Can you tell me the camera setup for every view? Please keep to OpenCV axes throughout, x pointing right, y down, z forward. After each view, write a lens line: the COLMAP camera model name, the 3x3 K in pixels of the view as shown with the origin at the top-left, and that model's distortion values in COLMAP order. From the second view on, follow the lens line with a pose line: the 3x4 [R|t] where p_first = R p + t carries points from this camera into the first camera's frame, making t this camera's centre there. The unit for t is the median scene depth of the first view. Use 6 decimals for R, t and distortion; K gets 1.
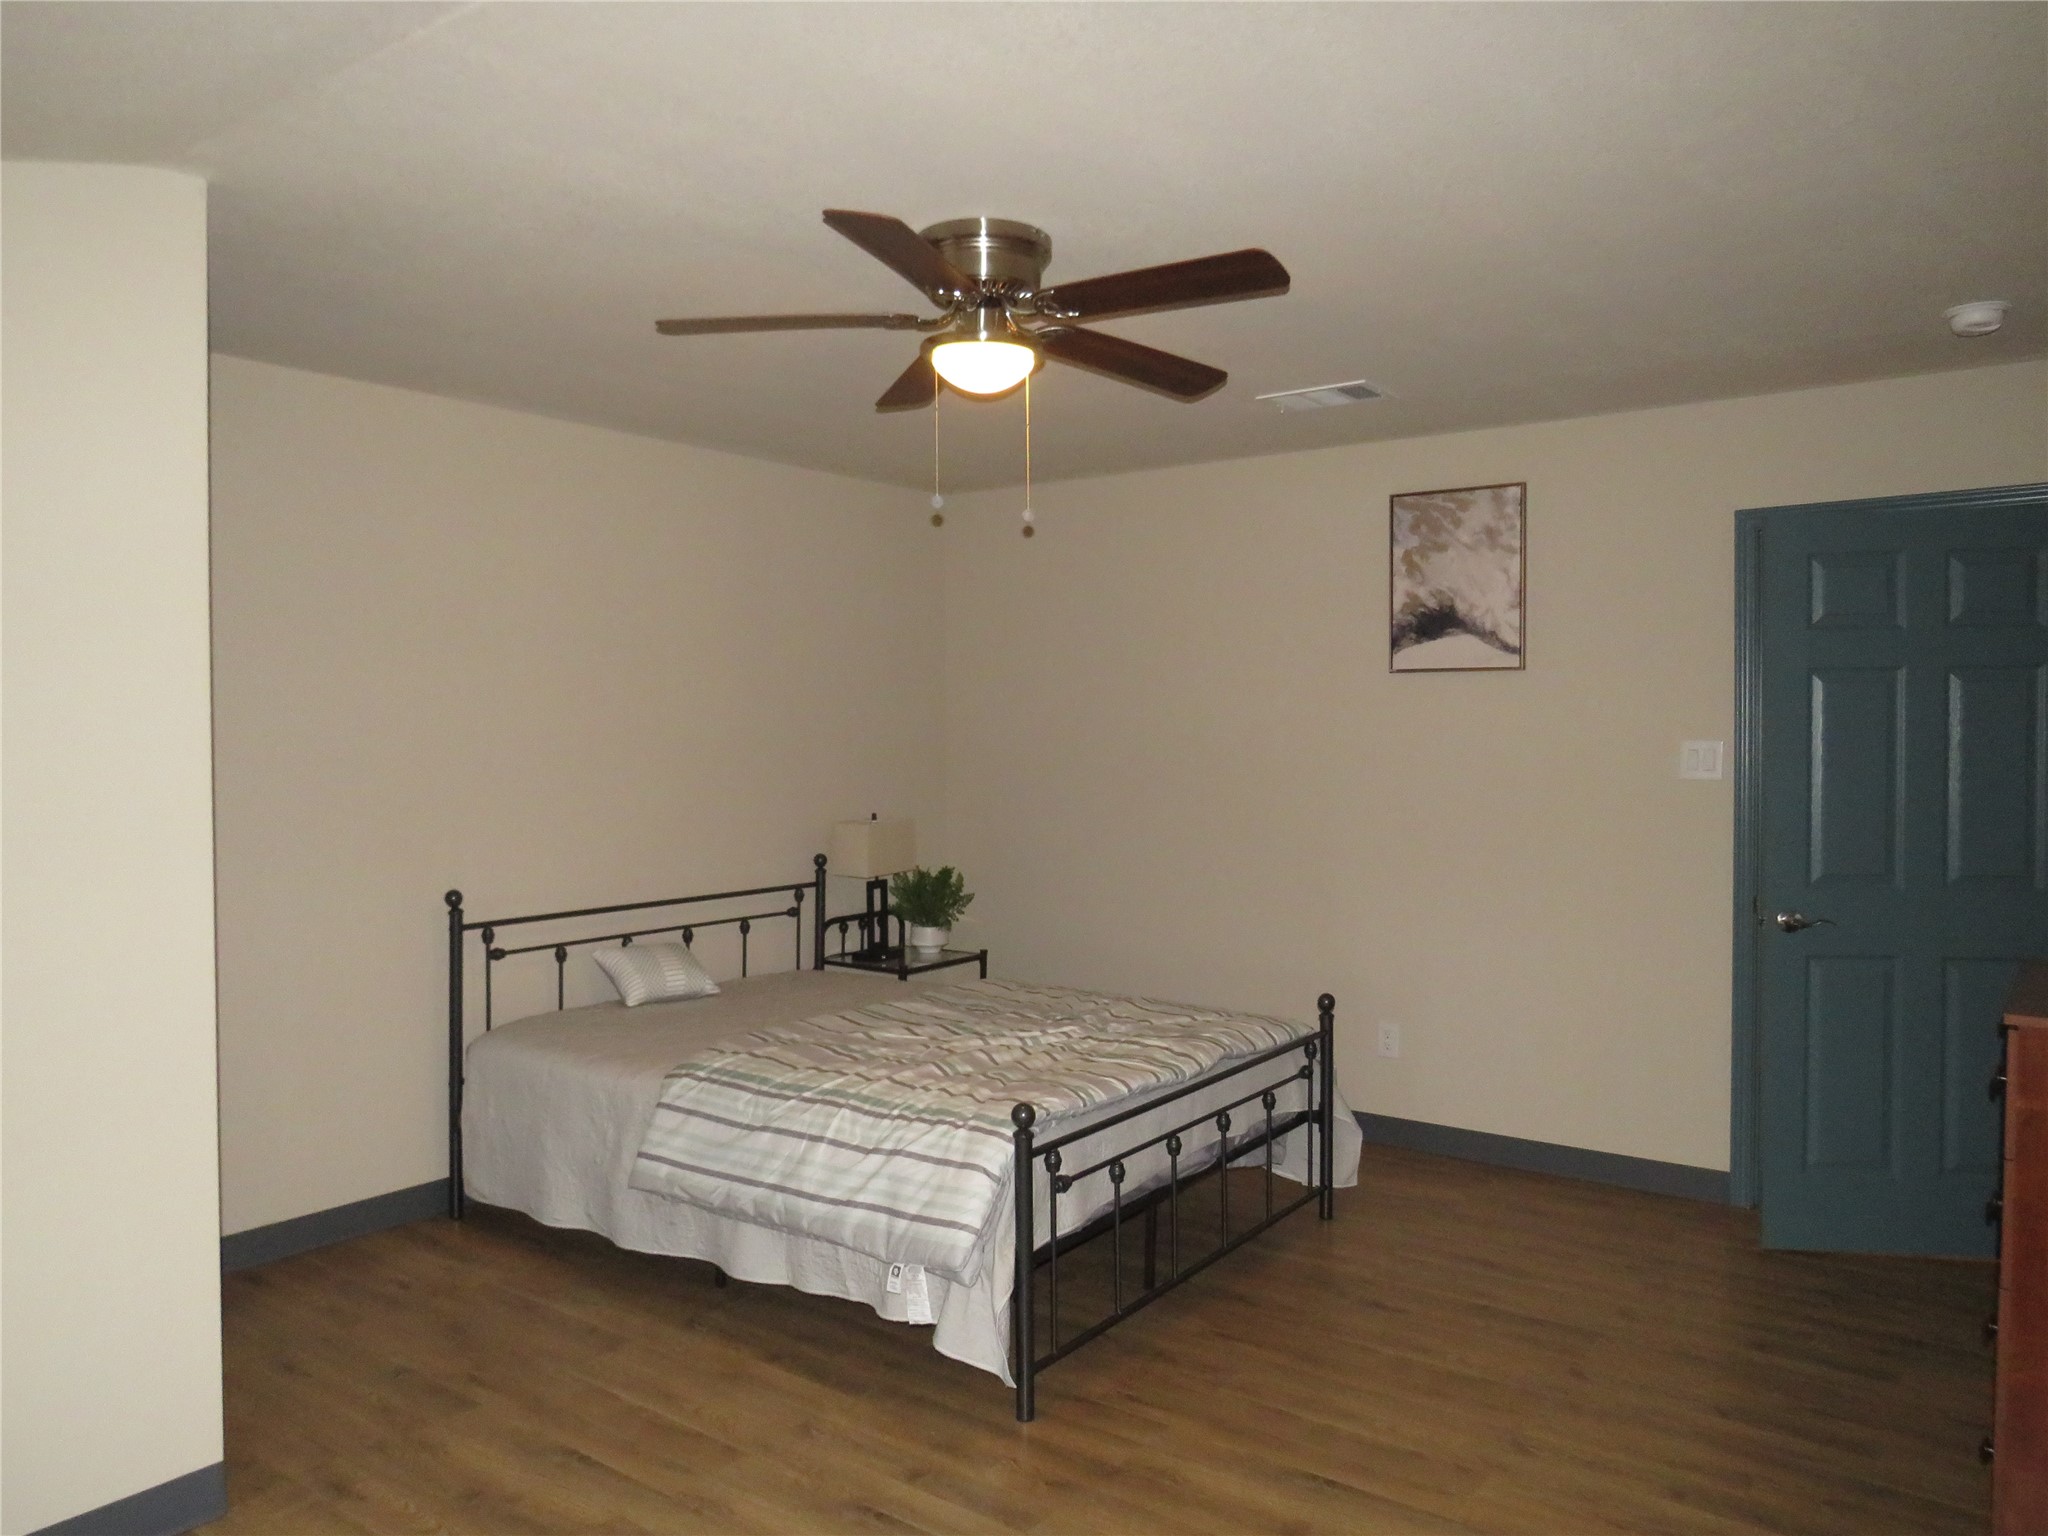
lens RADIAL K [[1376.3, 0, 1020.9], [0, 1376.3, 742.8], [0, 0, 1]] dist [-0.050025, -0.000790]
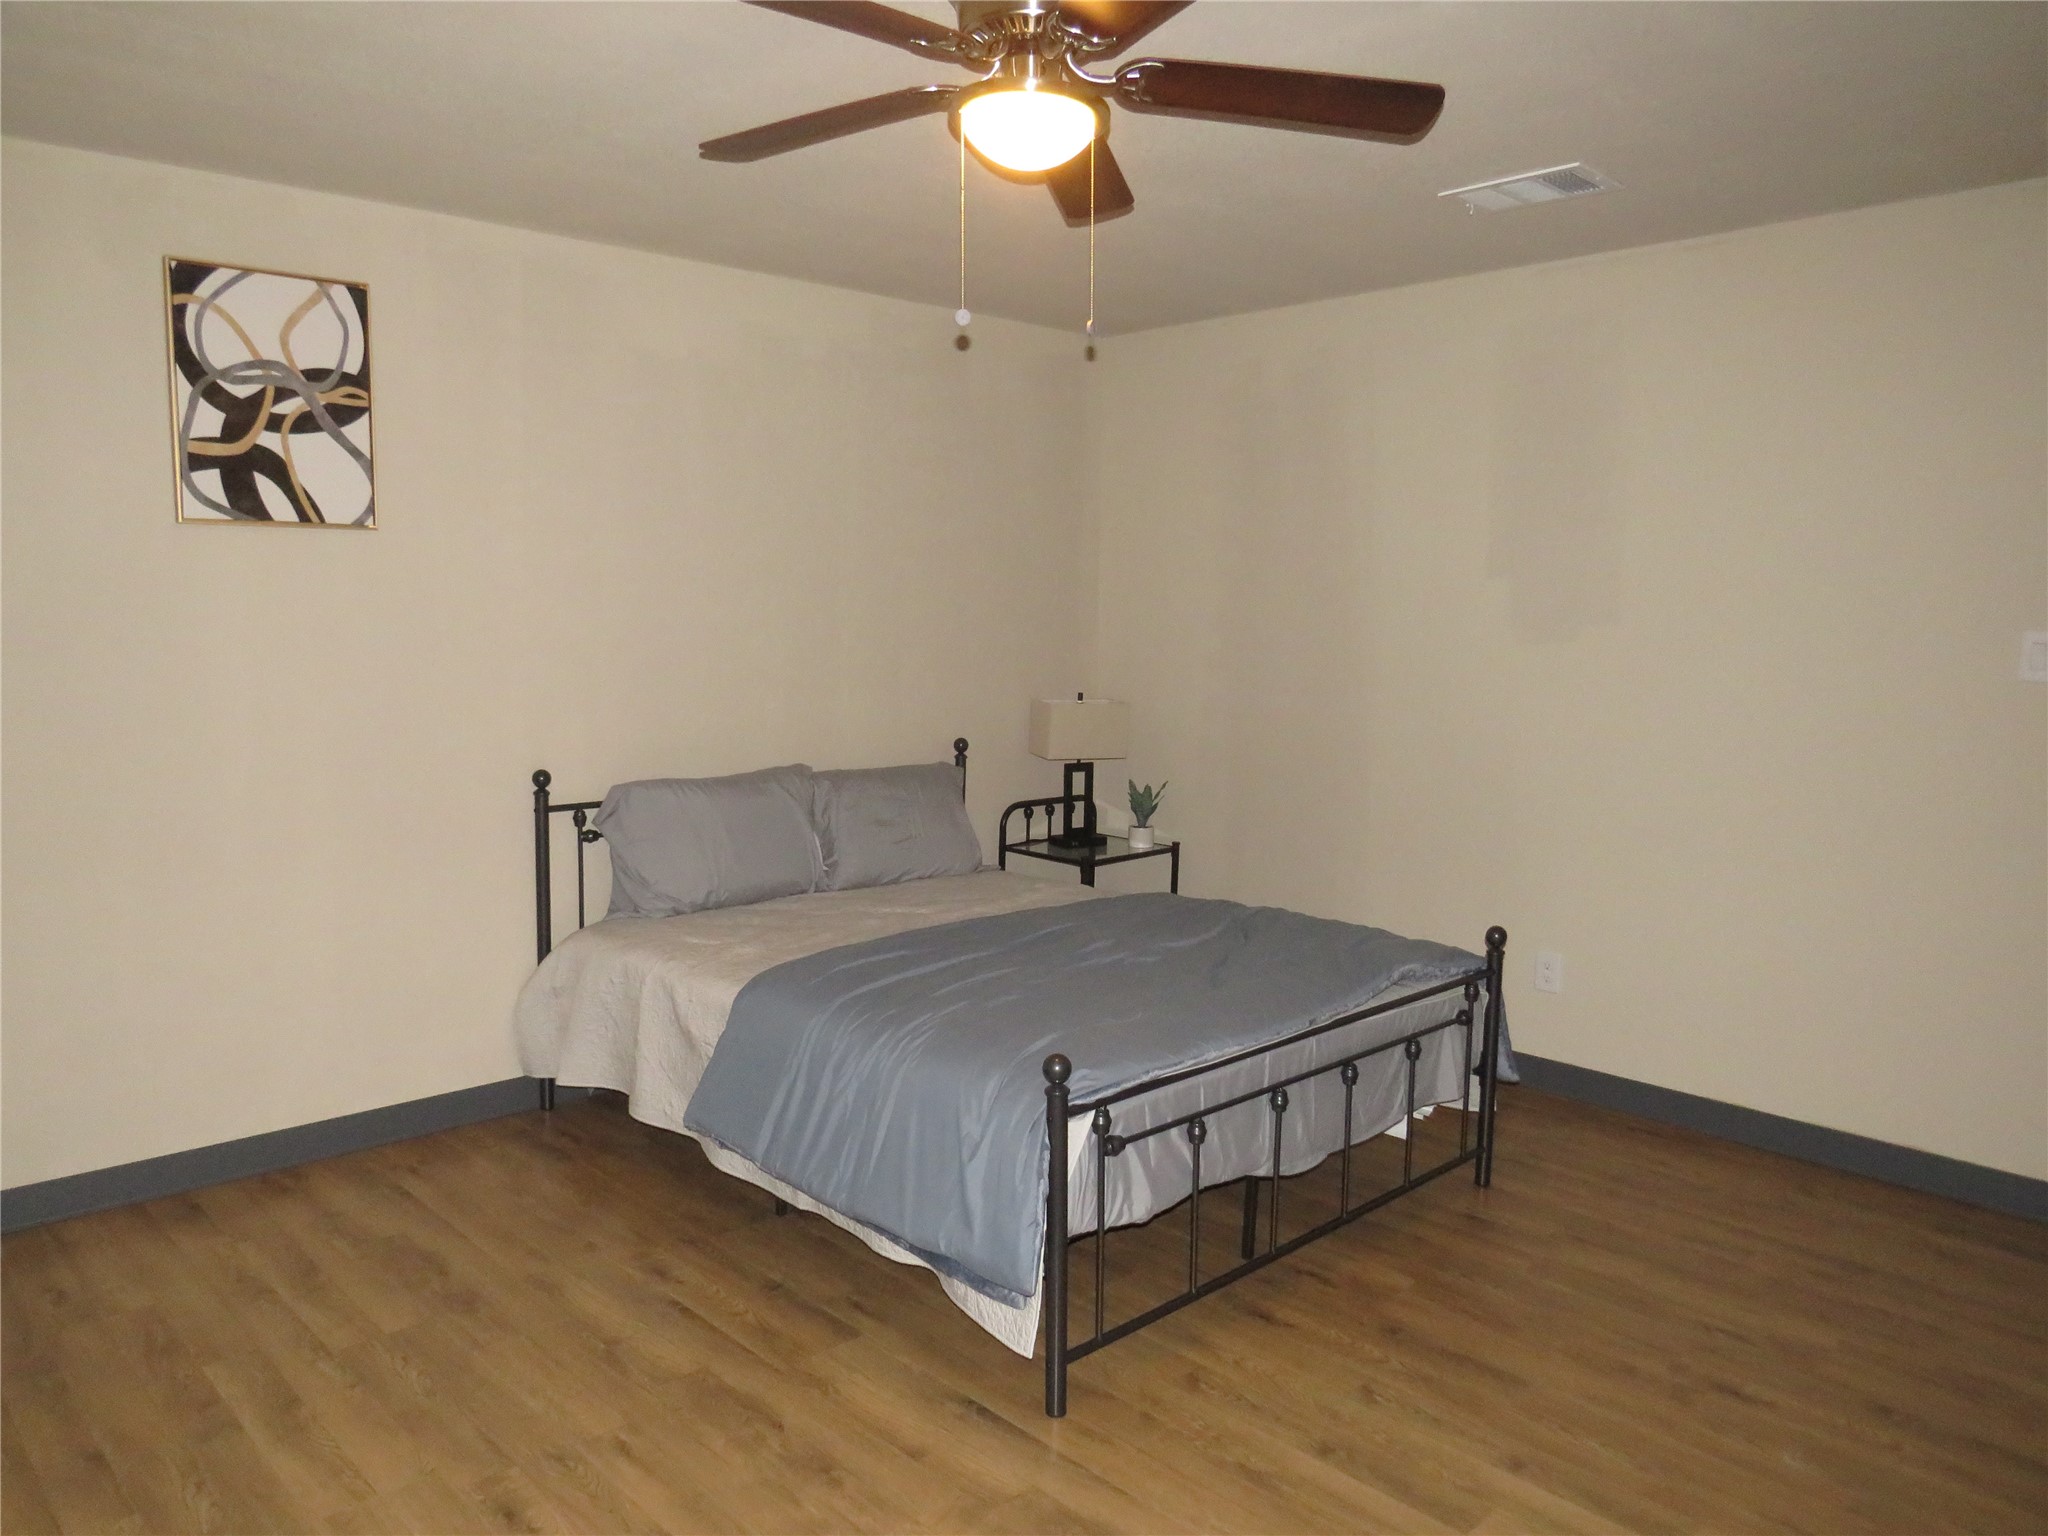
lens RADIAL K [[1407.8, 0, 1024.0], [0, 1407.8, 768.0], [0, 0, 1]] dist [-0.044198, -0.001512]
pose [[0.983496, 0.032896, -0.177914, 0.087939], [-0.013754, 0.994080, 0.107776, -0.001688], [0.180406, -0.103550, 0.978126, 0.120632]]
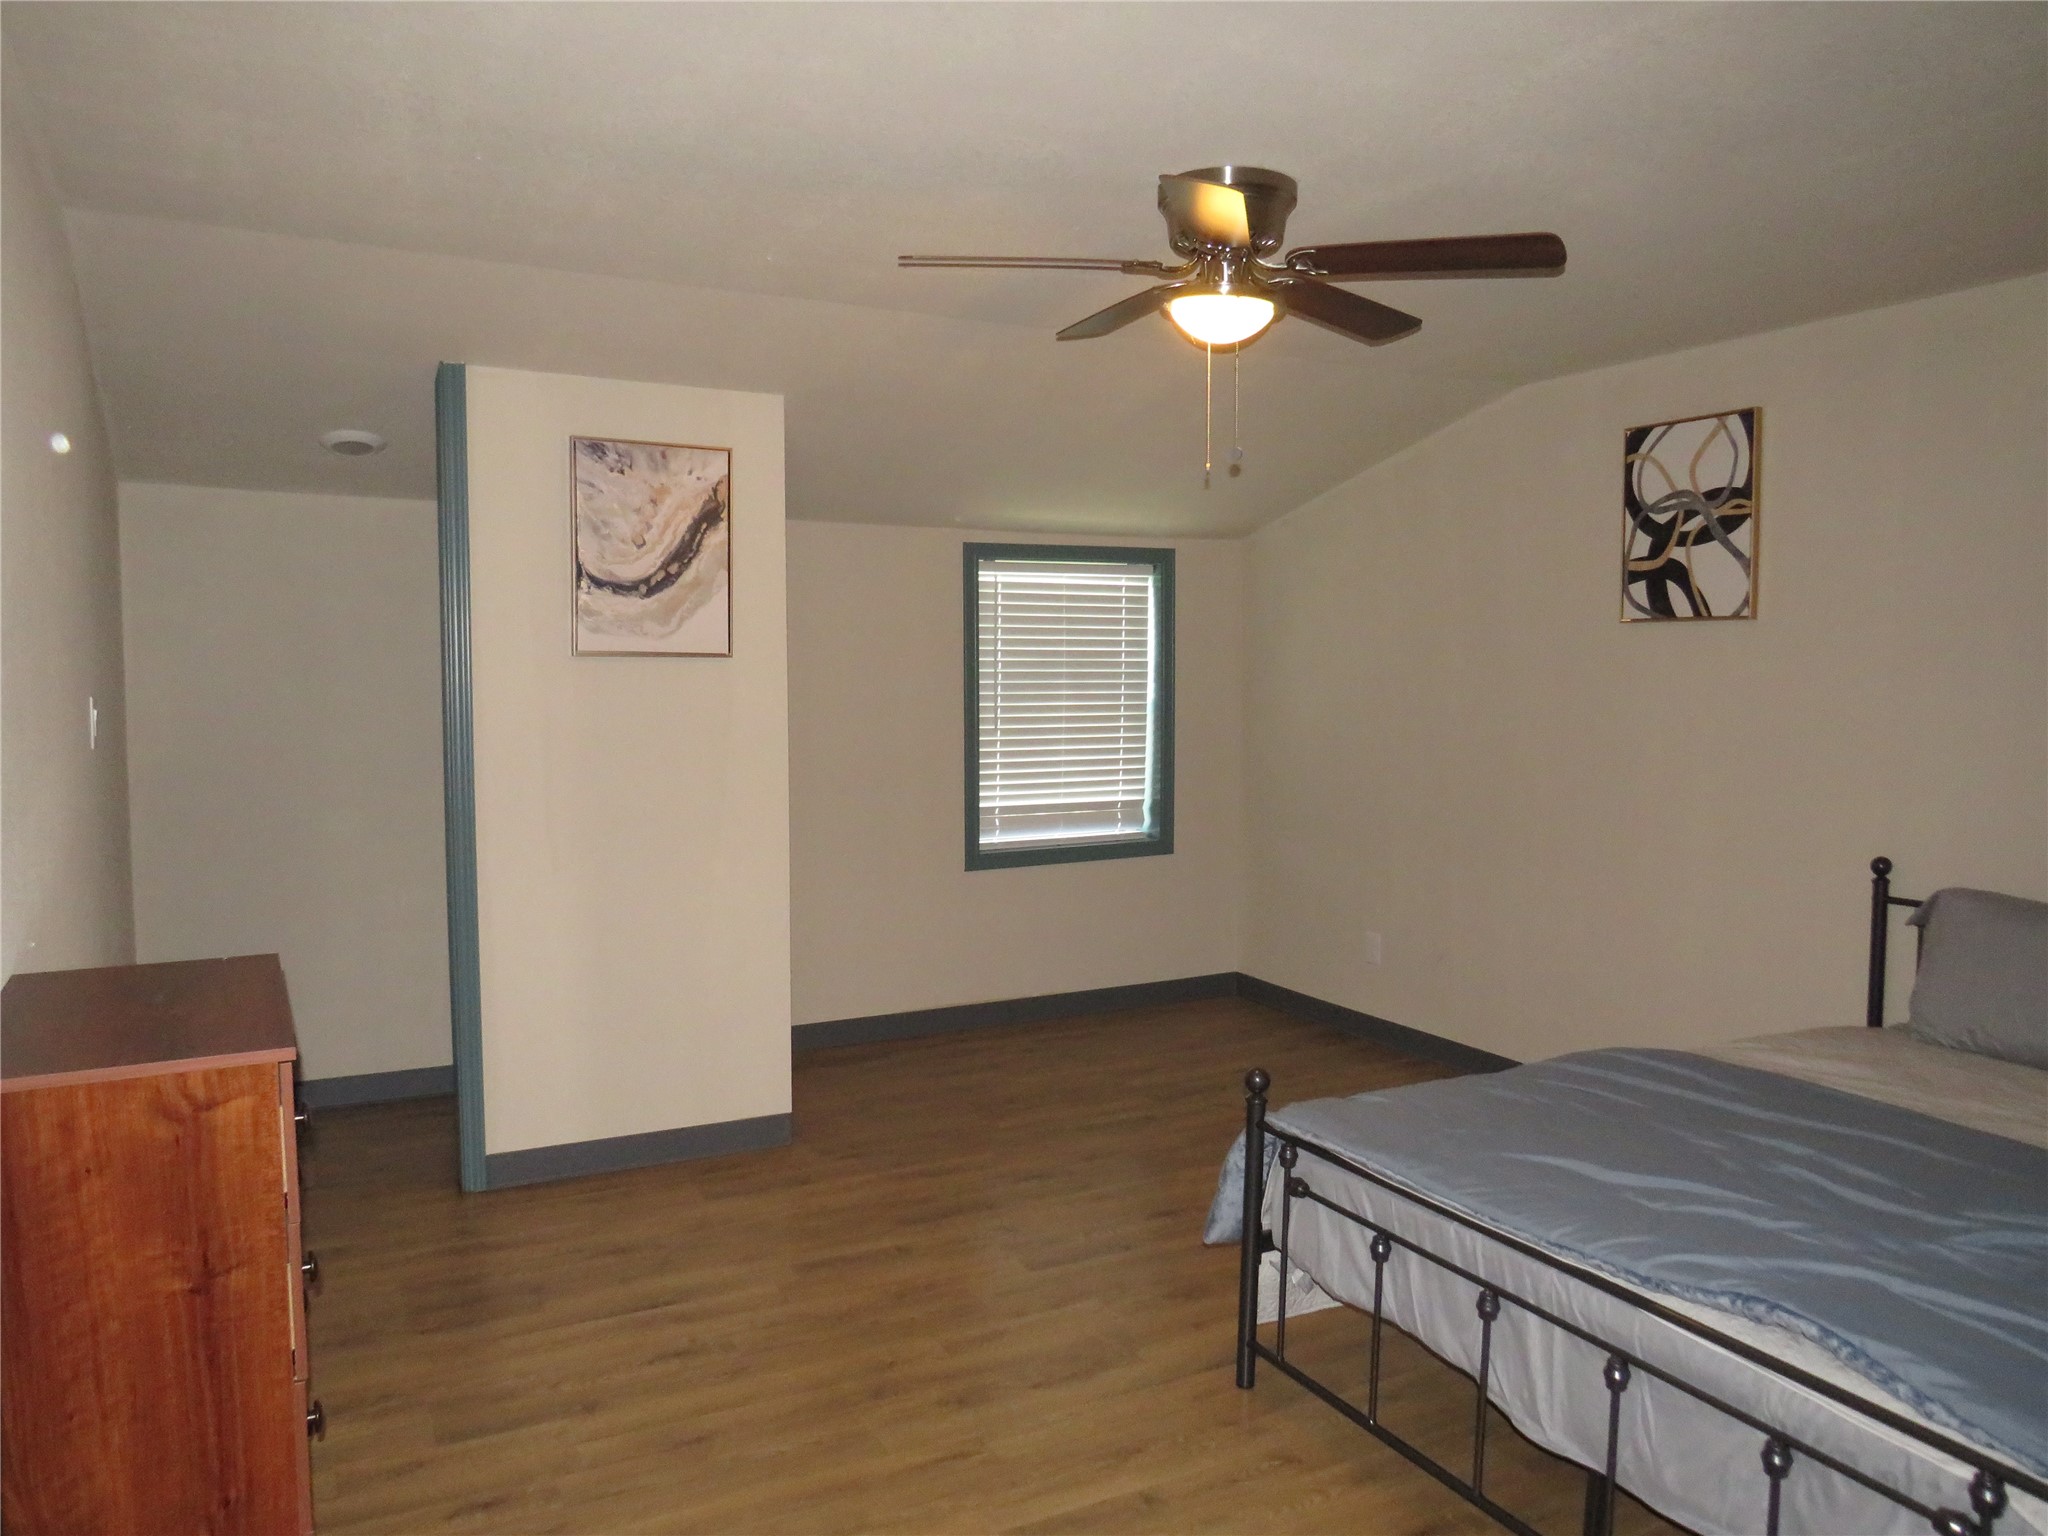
lens RADIAL K [[1454.8, 0, 1024.0], [0, 1454.8, 768.0], [0, 0, 1]] dist [-0.028924, 0.006206]
pose [[-0.442990, 0.061336, -0.894426, 0.711677], [-0.012910, 0.997117, 0.074772, -0.015480], [0.896434, 0.044670, -0.440921, 0.941122]]
